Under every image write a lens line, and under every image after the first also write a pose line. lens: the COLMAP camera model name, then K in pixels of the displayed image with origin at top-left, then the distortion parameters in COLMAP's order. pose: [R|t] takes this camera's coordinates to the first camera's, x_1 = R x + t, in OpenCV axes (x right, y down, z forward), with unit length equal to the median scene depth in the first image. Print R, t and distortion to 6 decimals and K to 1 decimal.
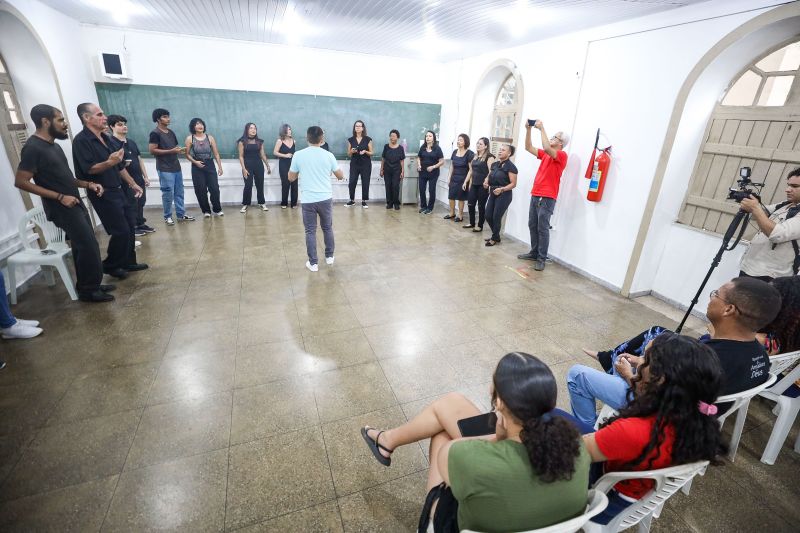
lens RADIAL K [[376.1, 0, 400.4], [0, 376.1, 269.3], [0, 0, 1]] dist [-0.016977, 0.005140]
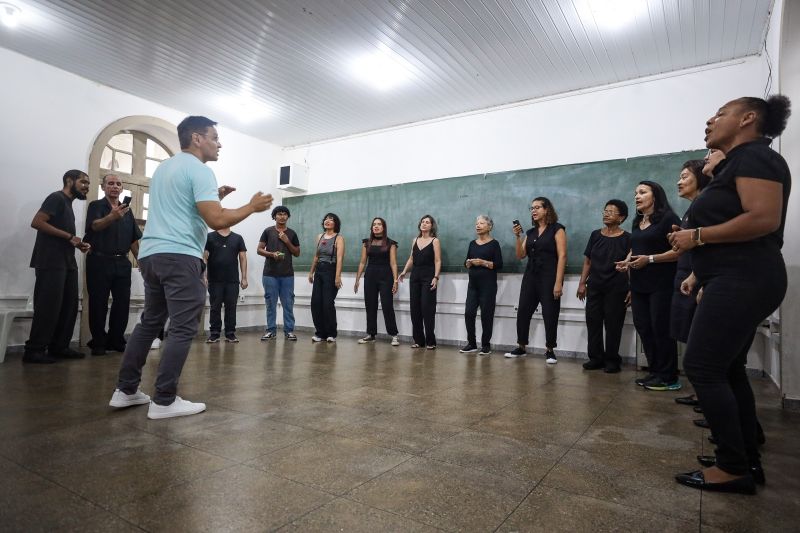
lens RADIAL K [[481.6, 0, 403.5], [0, 481.6, 265.1], [0, 0, 1]] dist [-0.000143, 0.001455]
pose [[0.597275, -0.069882, -0.798987, 0.339384], [-0.303627, 0.902352, -0.305896, -0.041451], [0.742343, 0.425298, 0.517734, 0.574224]]
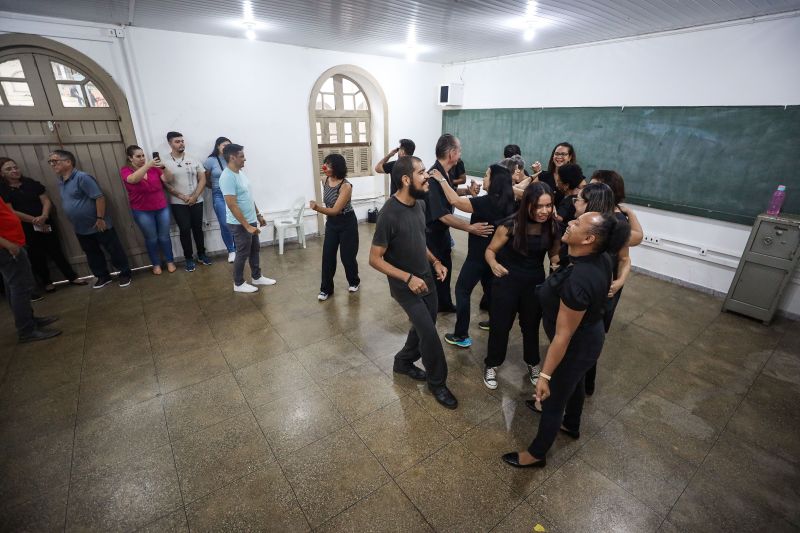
lens RADIAL K [[376.1, 0, 400.4], [0, 376.1, 264.2], [0, 0, 1]] dist [-0.016977, 0.005140]
pose [[0.270940, 0.306789, -0.912399, 0.381940], [-0.356120, 0.912547, 0.201087, -0.208636], [0.894299, 0.270441, 0.356499, 0.502616]]
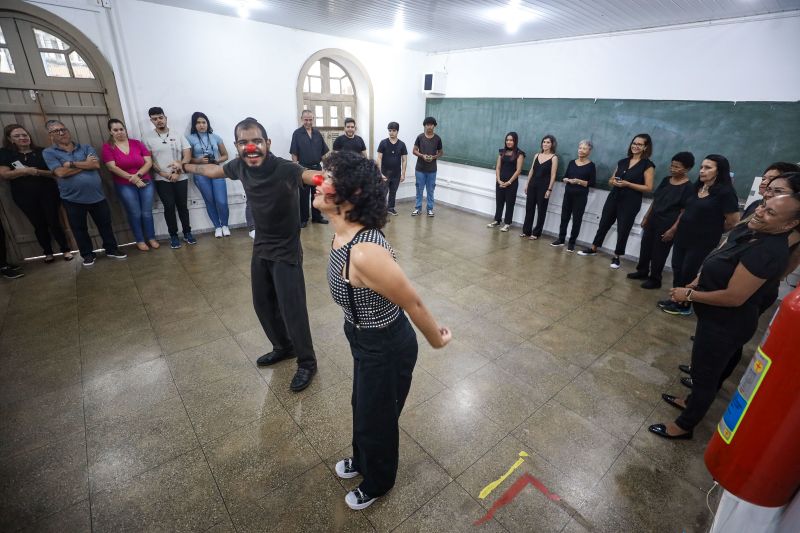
lens RADIAL K [[376.1, 0, 402.0], [0, 376.1, 262.9], [0, 0, 1]] dist [-0.016977, 0.005140]
pose [[0.331362, 0.323542, -0.886295, 0.413808], [-0.378452, 0.906064, 0.189265, -0.179552], [0.864276, 0.272705, 0.422681, 0.477307]]
